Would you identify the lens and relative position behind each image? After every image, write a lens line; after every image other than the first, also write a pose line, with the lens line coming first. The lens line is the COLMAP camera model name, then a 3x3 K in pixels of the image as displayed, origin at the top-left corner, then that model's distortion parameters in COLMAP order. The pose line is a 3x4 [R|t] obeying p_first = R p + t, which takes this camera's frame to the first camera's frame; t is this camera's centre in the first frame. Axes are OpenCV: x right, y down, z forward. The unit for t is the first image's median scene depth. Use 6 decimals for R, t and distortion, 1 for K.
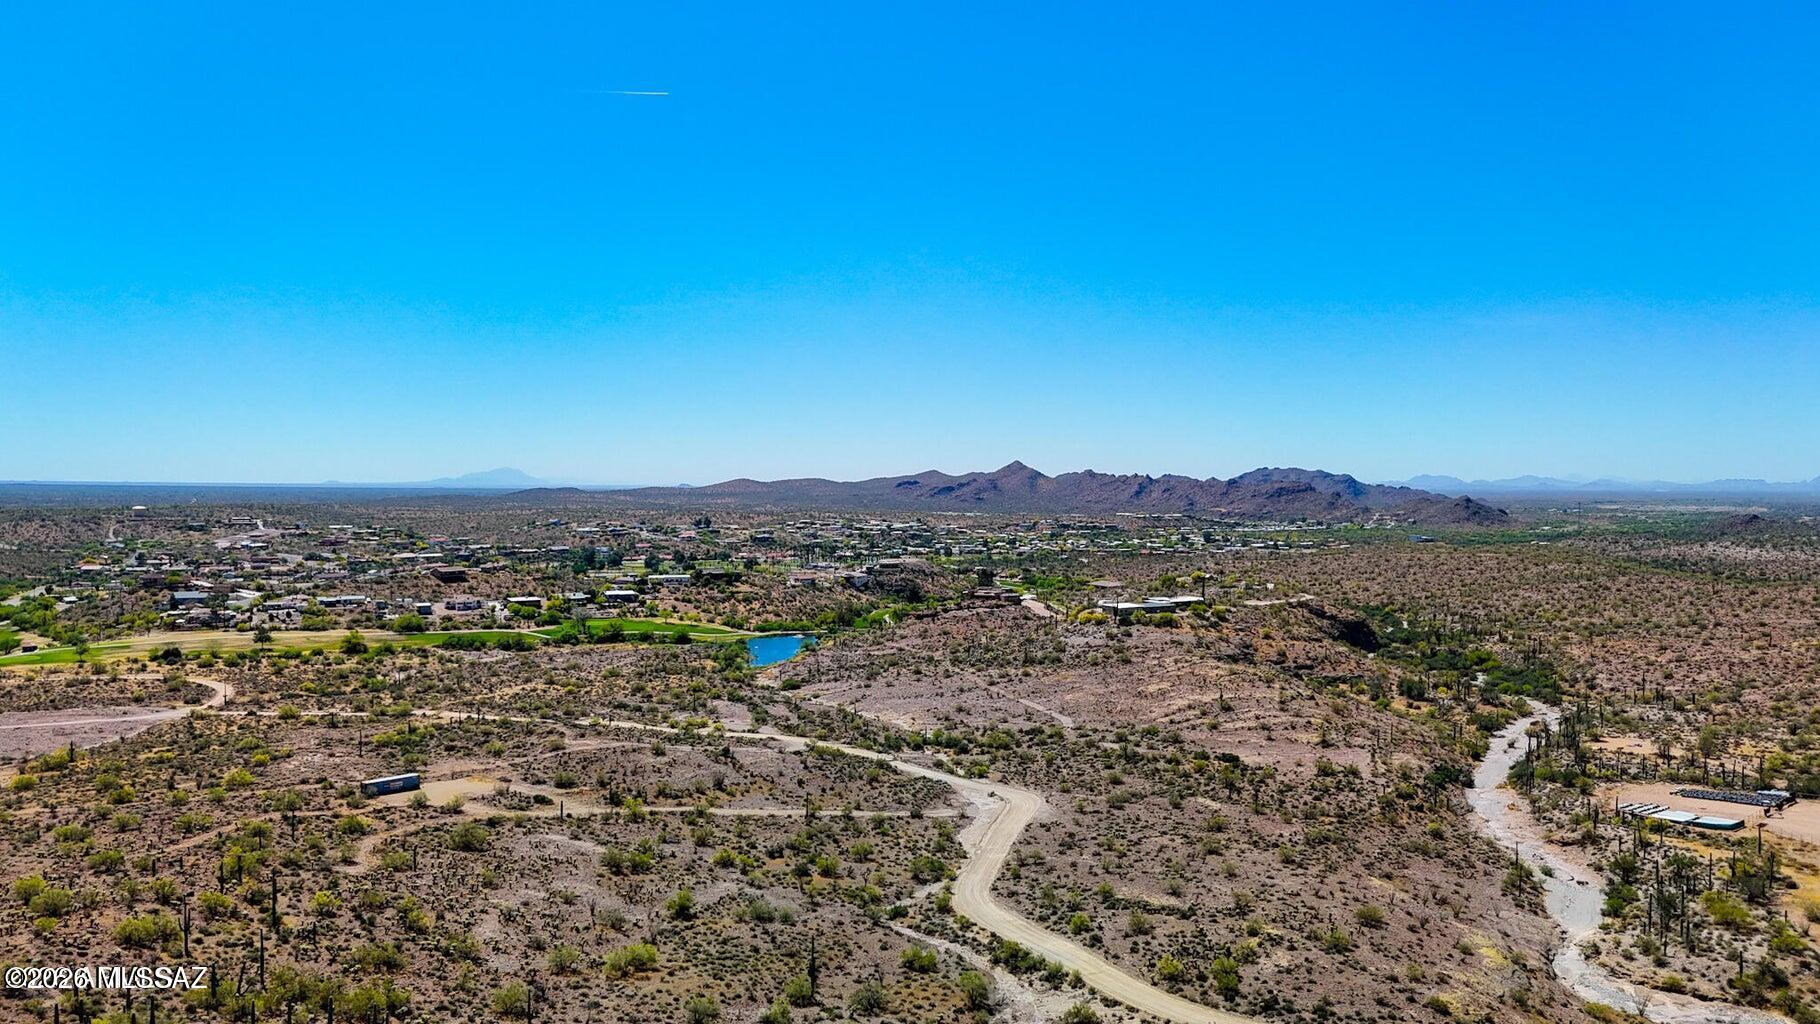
lens RADIAL K [[1342.3, 0, 909.0], [0, 1342.3, 471.3], [0, 0, 1]] dist [0.078152, -0.075304]
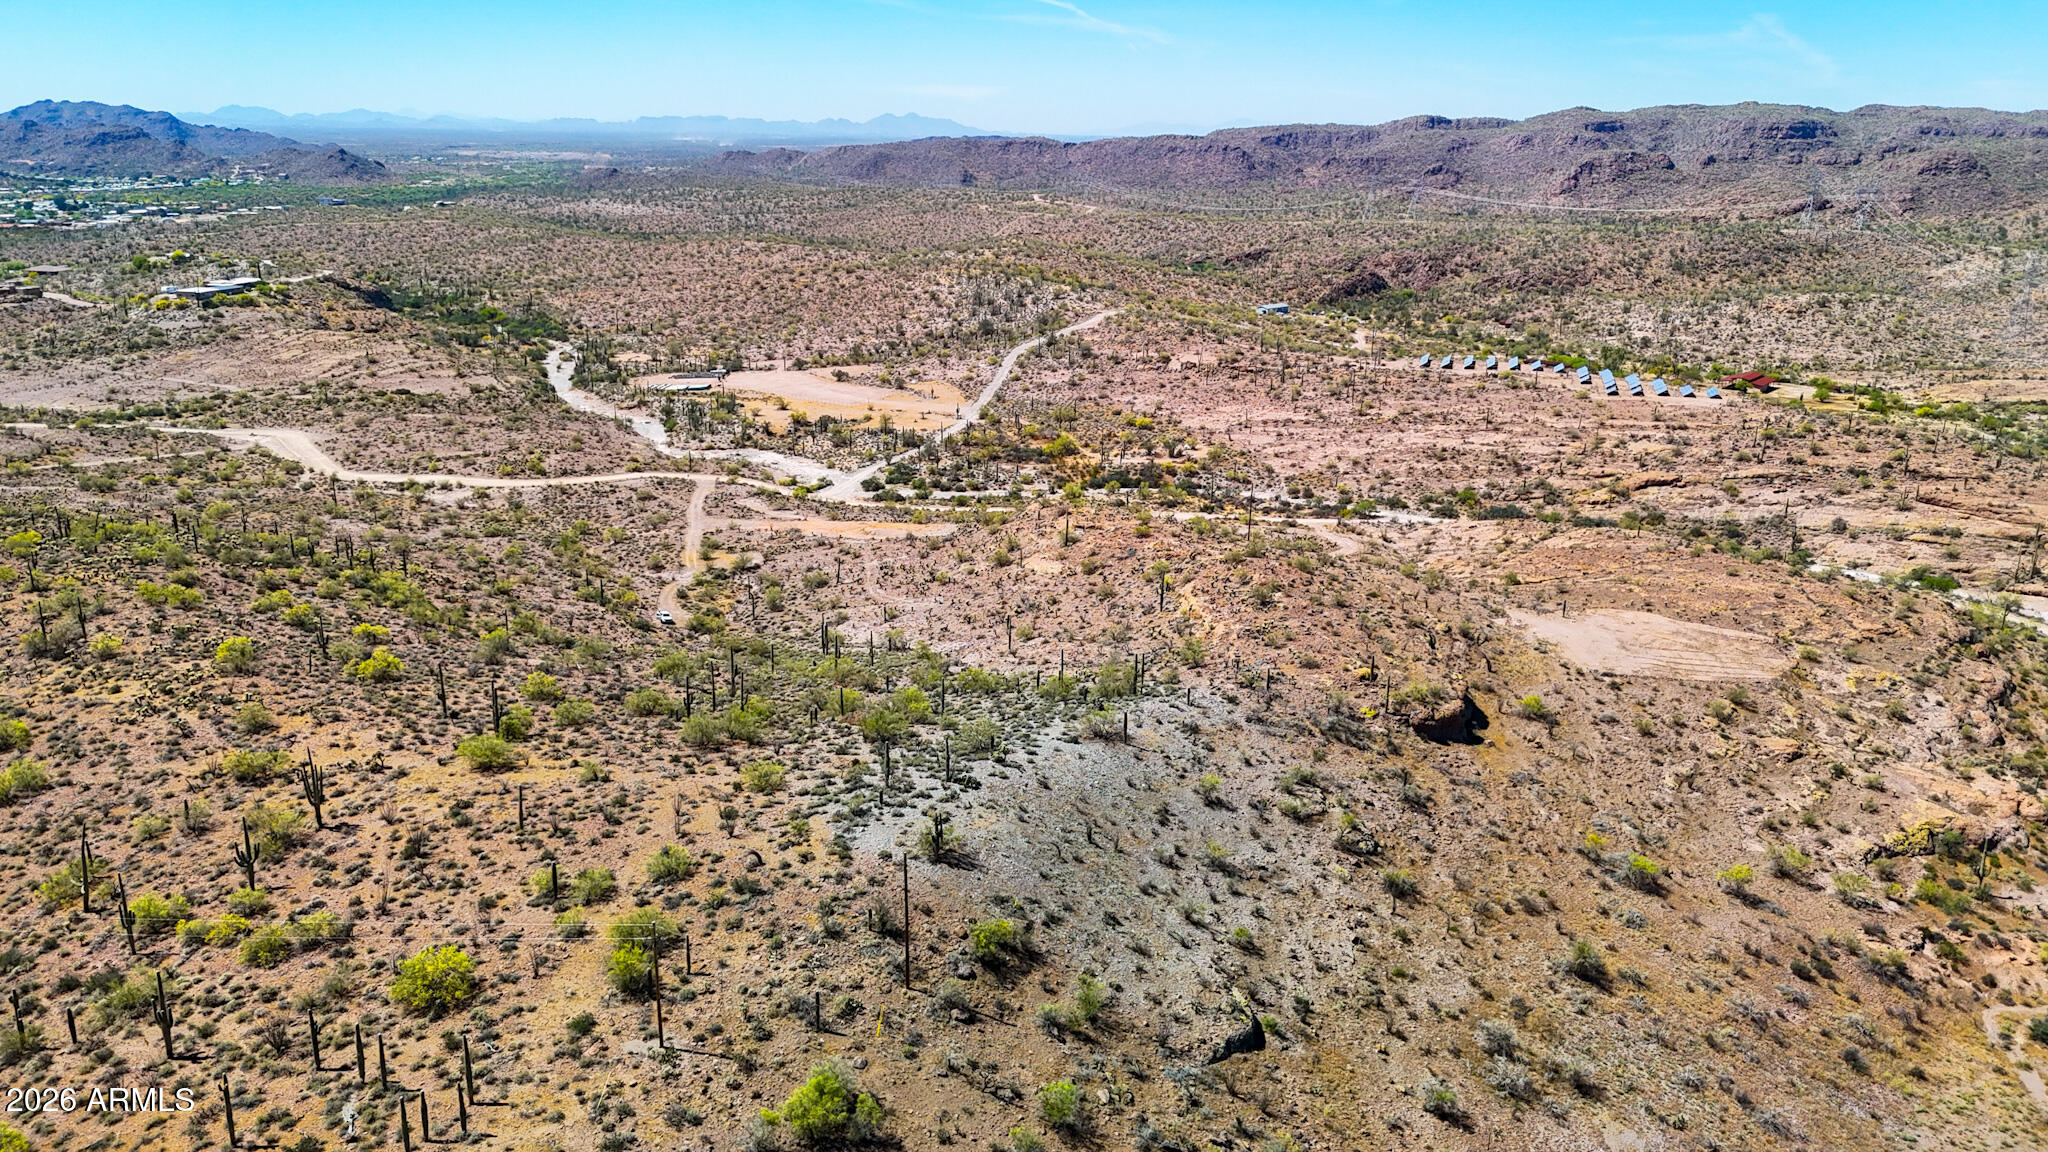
lens RADIAL K [[1510.5, 0, 1029.8], [0, 1510.5, 562.2], [0, 0, 1]] dist [0.078152, -0.075304]
pose [[0.676999, -0.195772, 0.709469, -0.338915], [-0.016556, 0.959678, 0.280613, -0.055146], [-0.735798, -0.201721, 0.646460, -0.391459]]
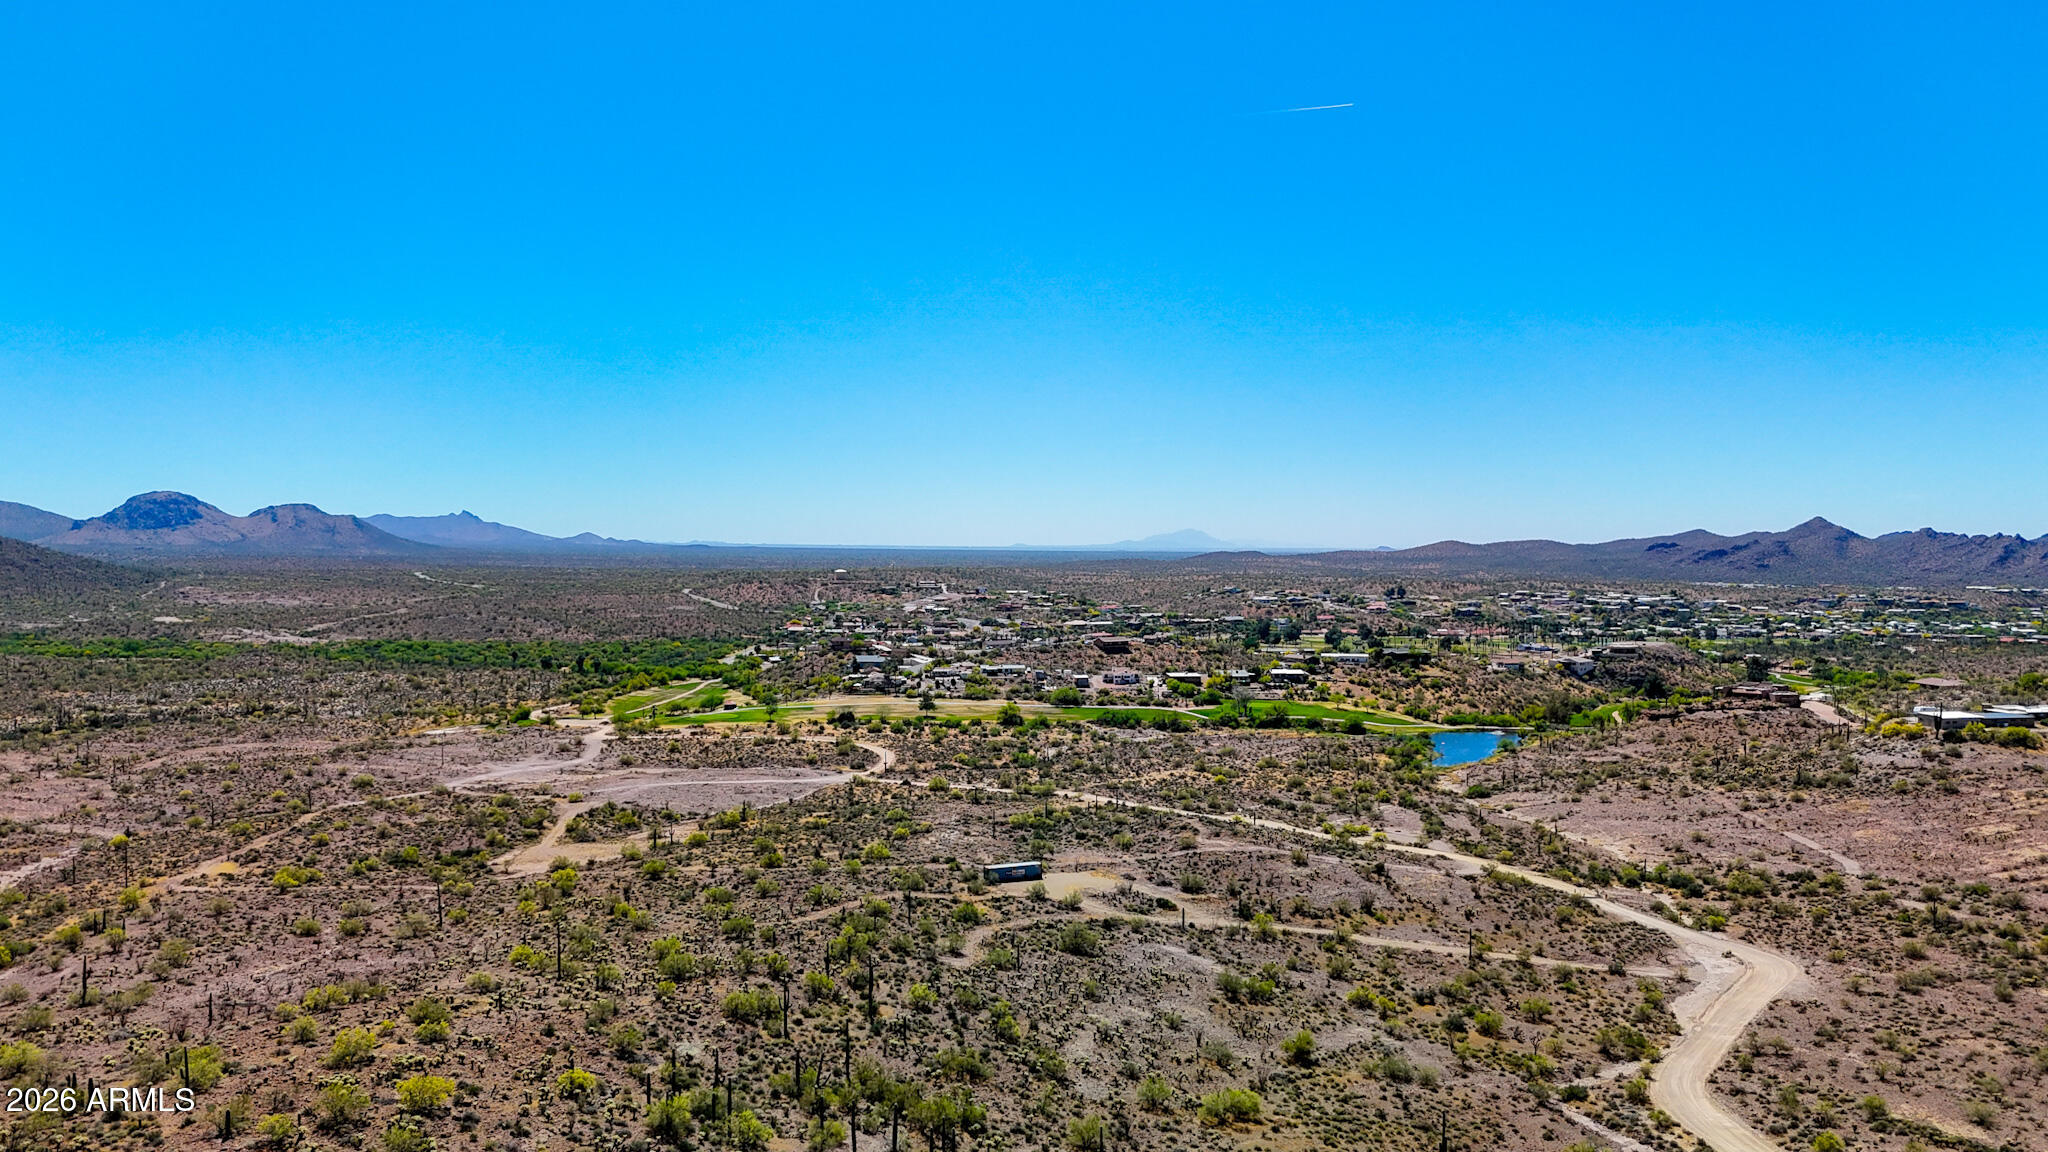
lens RADIAL K [[1510.5, 0, 1019.8], [0, 1510.5, 580.6], [0, 0, 1]] dist [0.078152, -0.075304]
pose [[0.920456, 0.008928, -0.390743, 0.018575], [0.003560, 0.999506, 0.031224, -0.002906], [0.390829, -0.030131, 0.919970, 0.021583]]
